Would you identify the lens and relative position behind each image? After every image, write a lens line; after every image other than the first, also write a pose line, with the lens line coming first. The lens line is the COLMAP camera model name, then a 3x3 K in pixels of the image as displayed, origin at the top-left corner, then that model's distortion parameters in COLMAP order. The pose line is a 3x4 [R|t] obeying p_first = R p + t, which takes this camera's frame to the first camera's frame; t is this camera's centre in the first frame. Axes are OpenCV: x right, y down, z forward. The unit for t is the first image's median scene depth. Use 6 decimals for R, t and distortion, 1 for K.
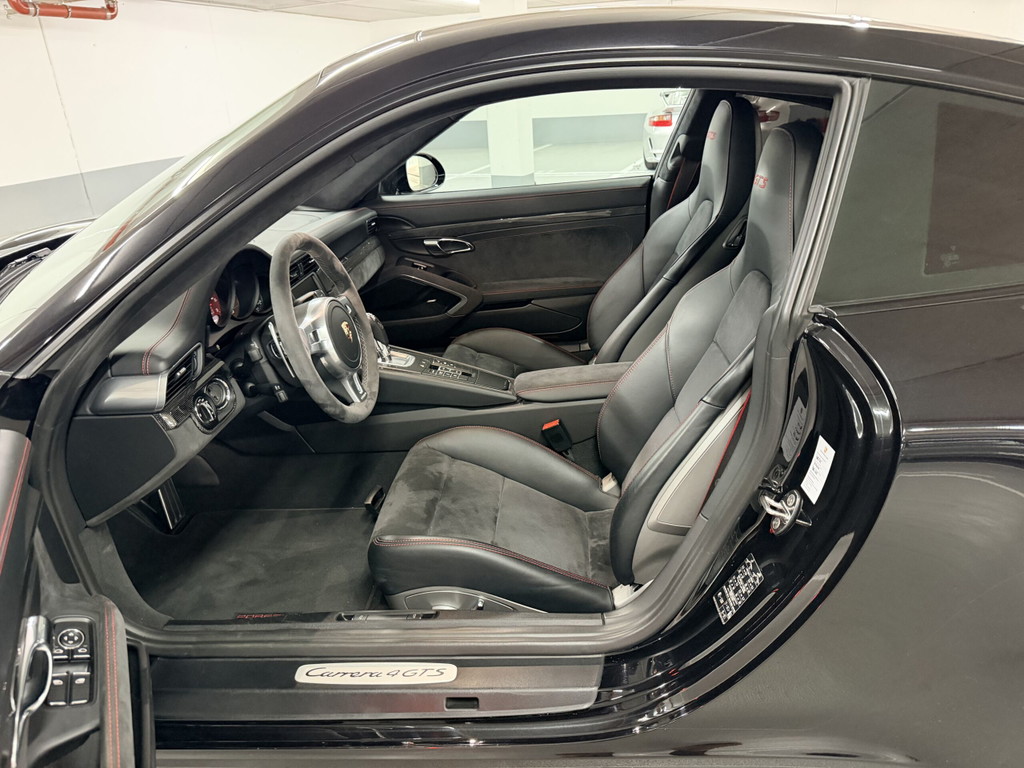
lens RADIAL K [[708.0, 0, 512.0], [0, 708.0, 384.0], [0, 0, 1]] dist [0.003615, 0.001154]
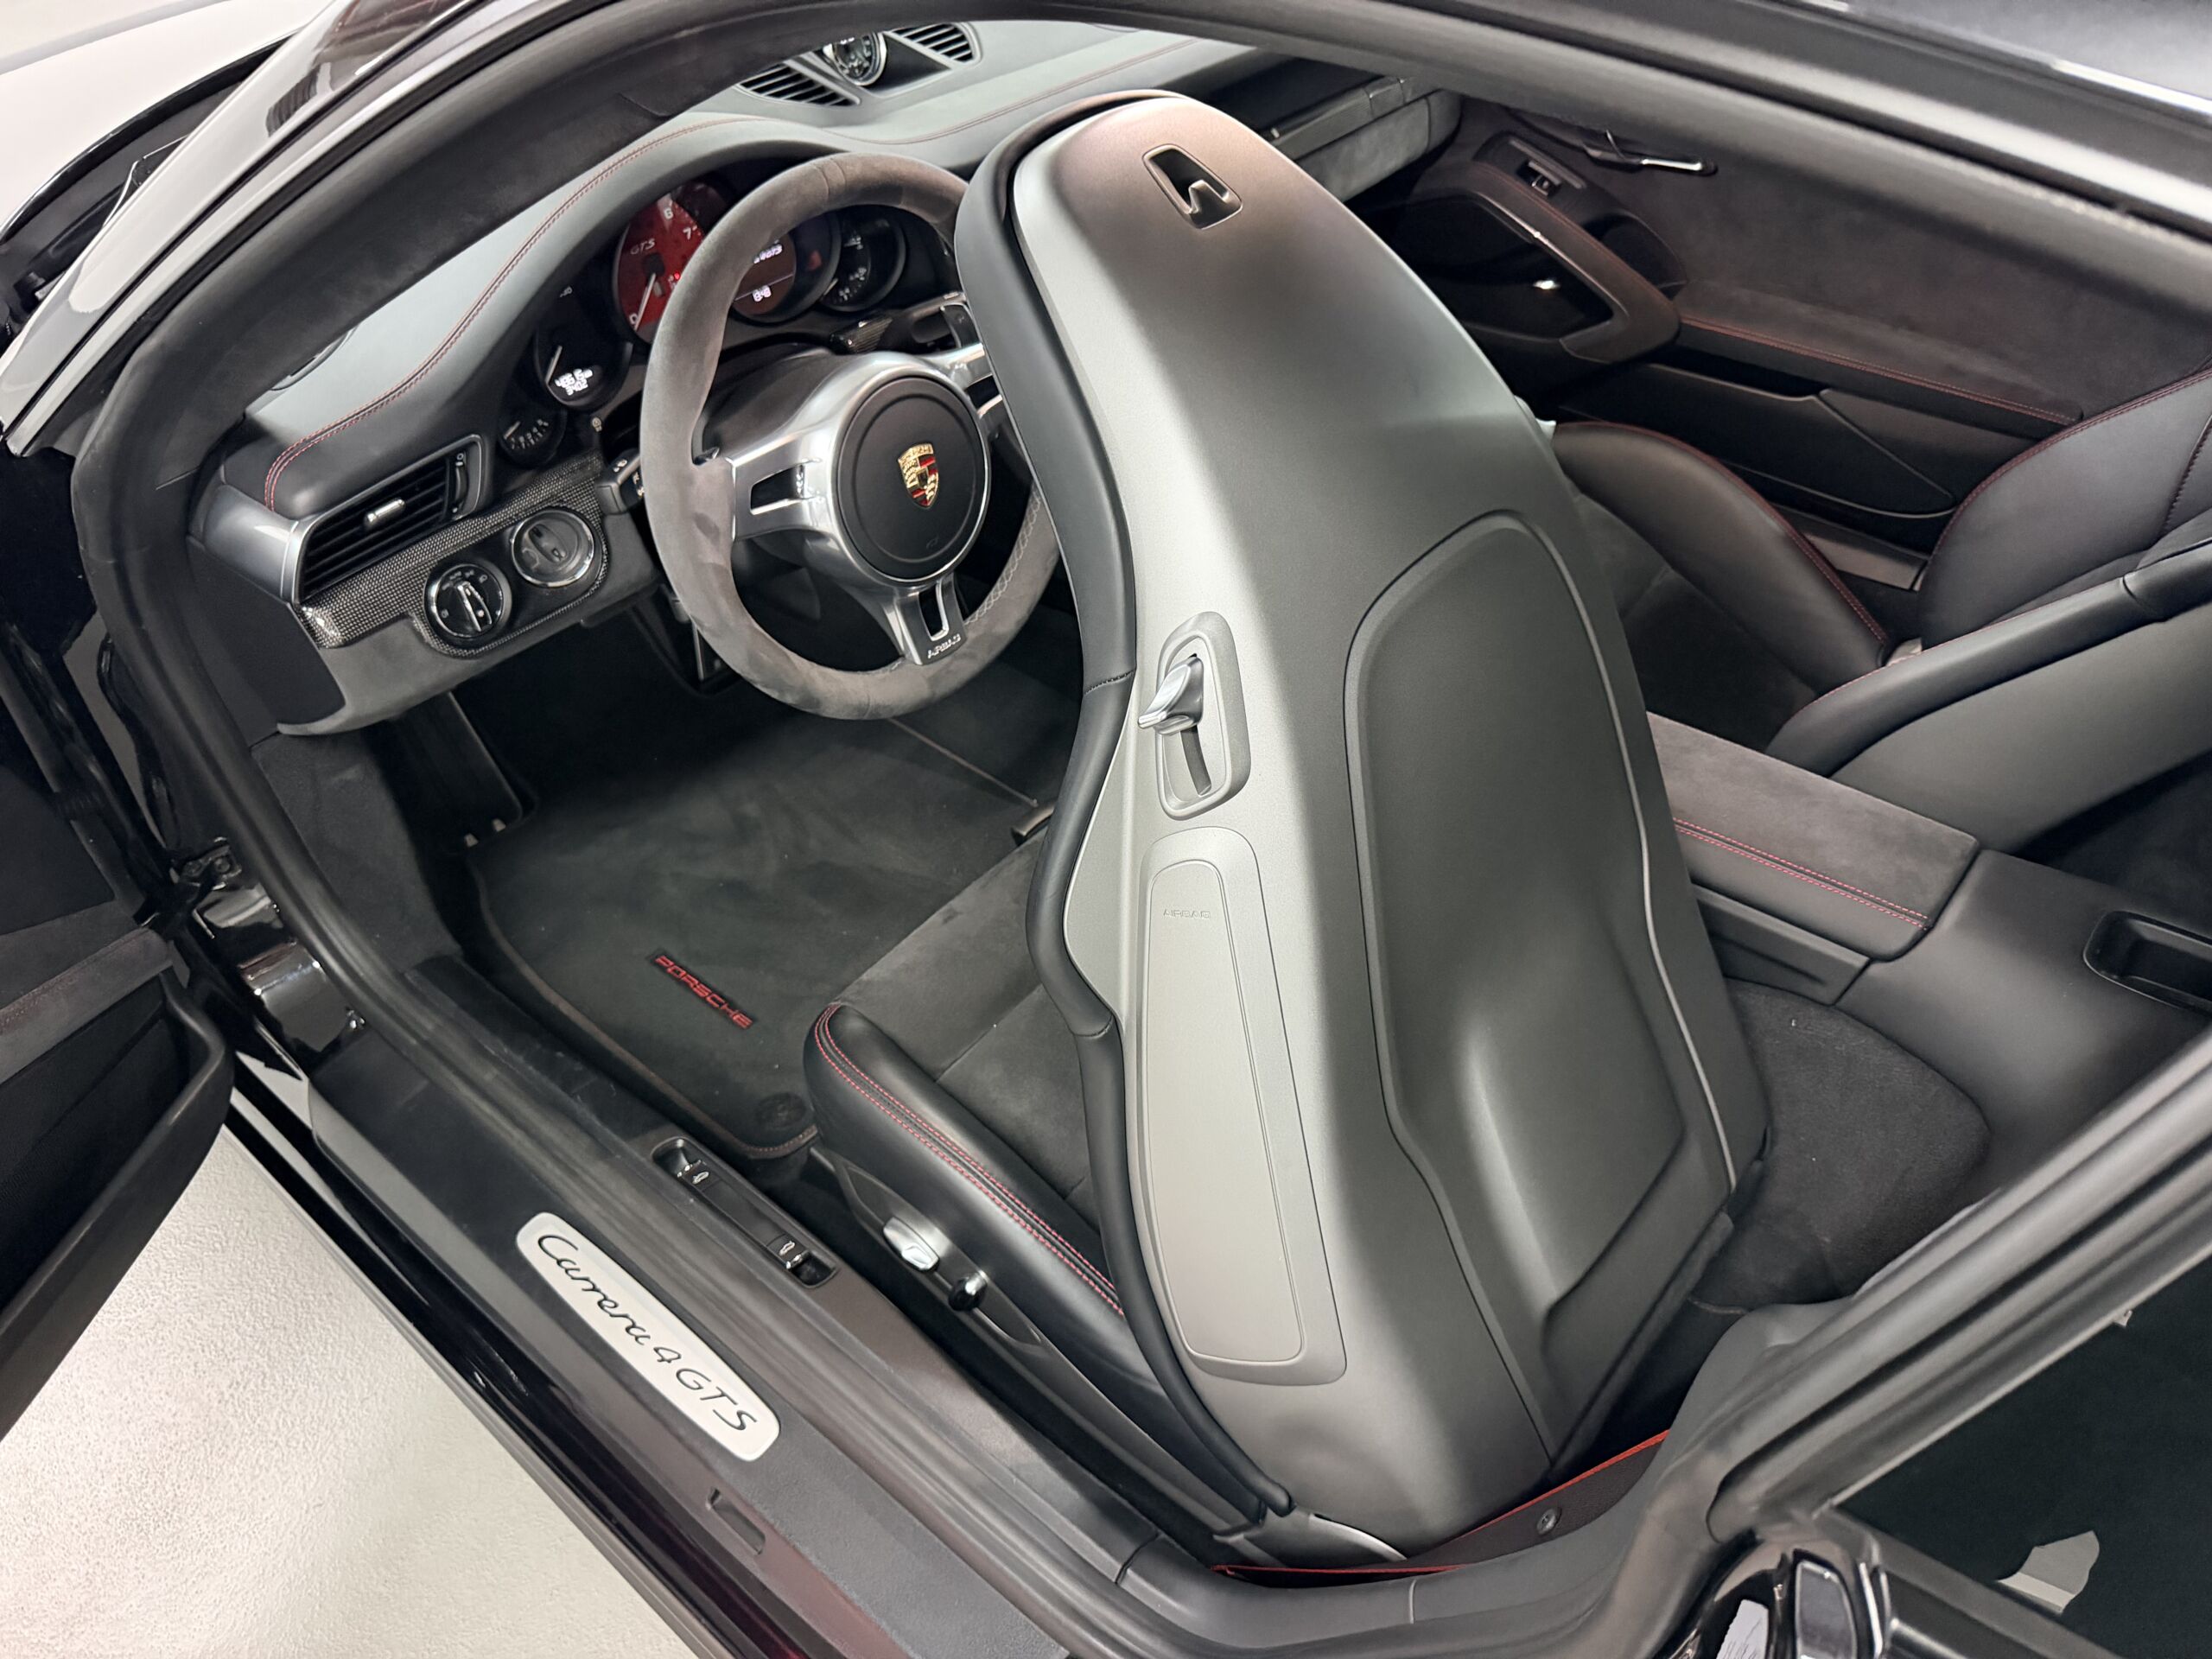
lens RADIAL K [[1529.4, 0, 1106.0], [0, 1529.4, 829.5], [0, 0, 1]] dist [0.003615, 0.001154]
pose [[0.808682, 0.447204, -0.382154, 0.214924], [-0.271946, 0.860276, 0.431243, -0.278835], [0.521612, -0.244812, 0.817305, 0.382636]]
